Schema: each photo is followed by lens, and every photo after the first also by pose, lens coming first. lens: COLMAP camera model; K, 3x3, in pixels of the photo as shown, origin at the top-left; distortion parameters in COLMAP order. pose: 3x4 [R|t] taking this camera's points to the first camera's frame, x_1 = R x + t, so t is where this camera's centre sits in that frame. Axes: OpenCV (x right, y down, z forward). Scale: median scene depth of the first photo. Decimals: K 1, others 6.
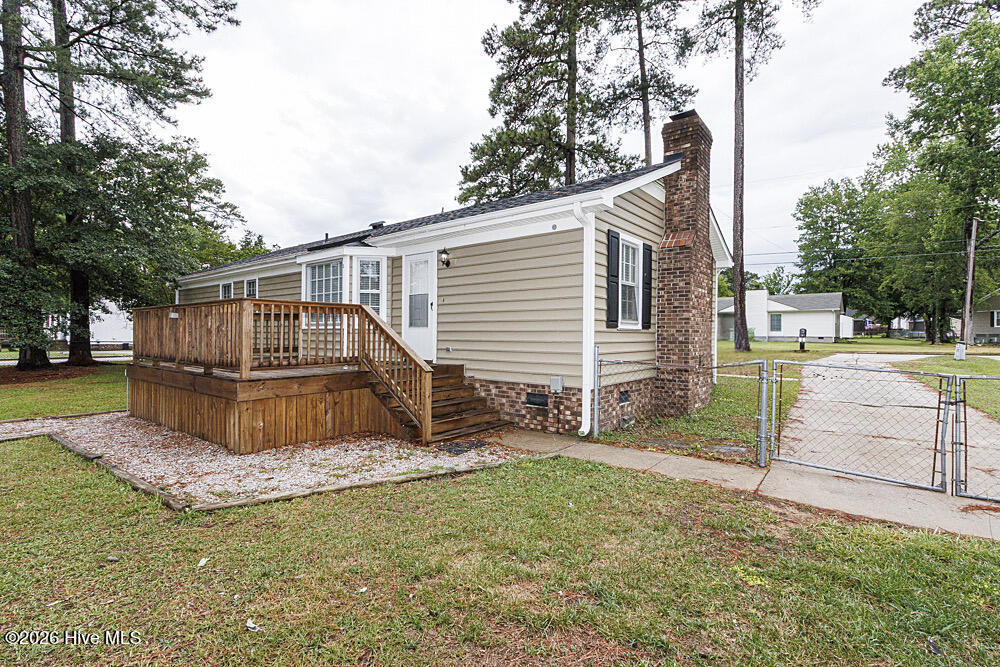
lens RADIAL K [[462.7, 0, 490.7], [0, 462.7, 335.6], [0, 0, 1]] dist [0.002657, 0.000118]
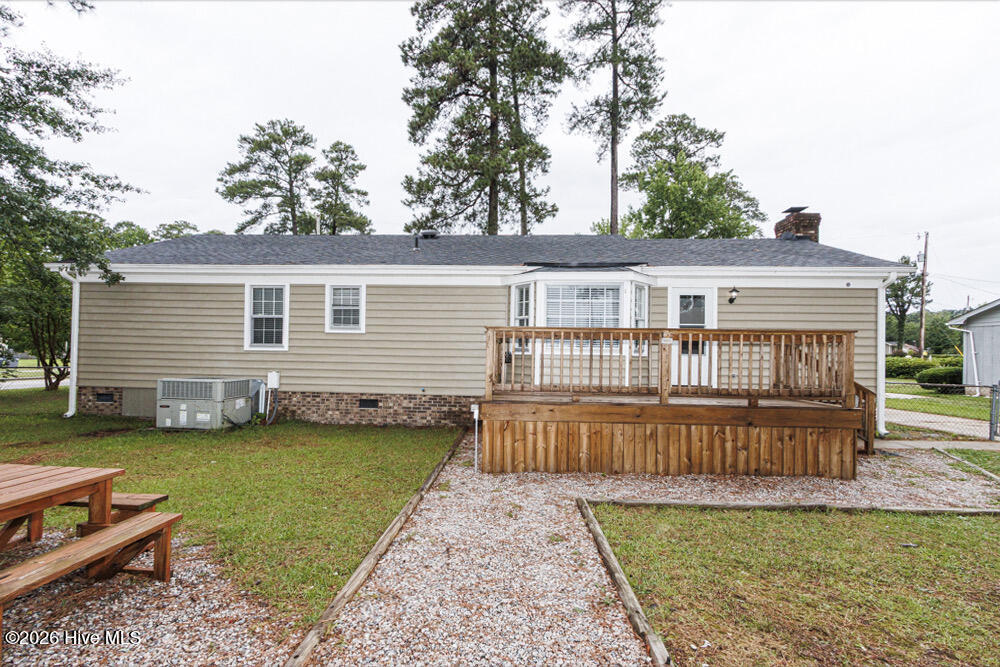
lens RADIAL K [[462.7, 0, 490.7], [0, 462.7, 335.6], [0, 0, 1]] dist [0.002657, 0.000118]
pose [[0.813011, 0.033069, 0.581309, -1.195655], [-0.006687, 0.998850, -0.047469, -0.009446], [-0.582210, 0.034706, 0.812297, 0.401489]]
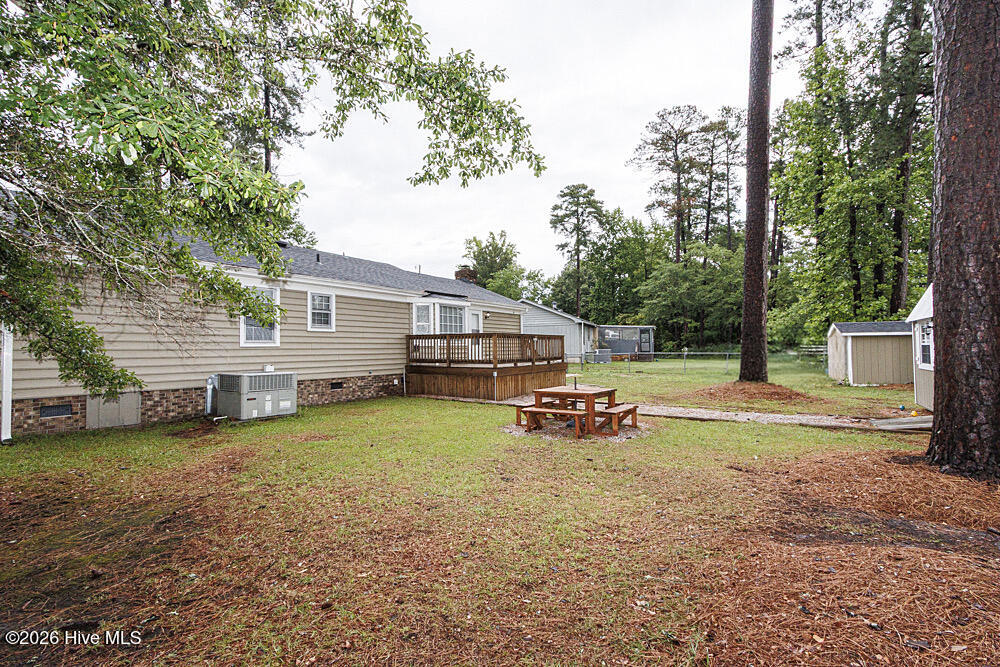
lens RADIAL K [[462.7, 0, 490.7], [0, 462.7, 335.6], [0, 0, 1]] dist [0.002657, 0.000118]
pose [[-0.108479, 0.020807, 0.993881, -2.314598], [0.014145, 0.999712, -0.019385, -0.019639], [-0.993998, 0.011956, -0.108742, 1.182567]]
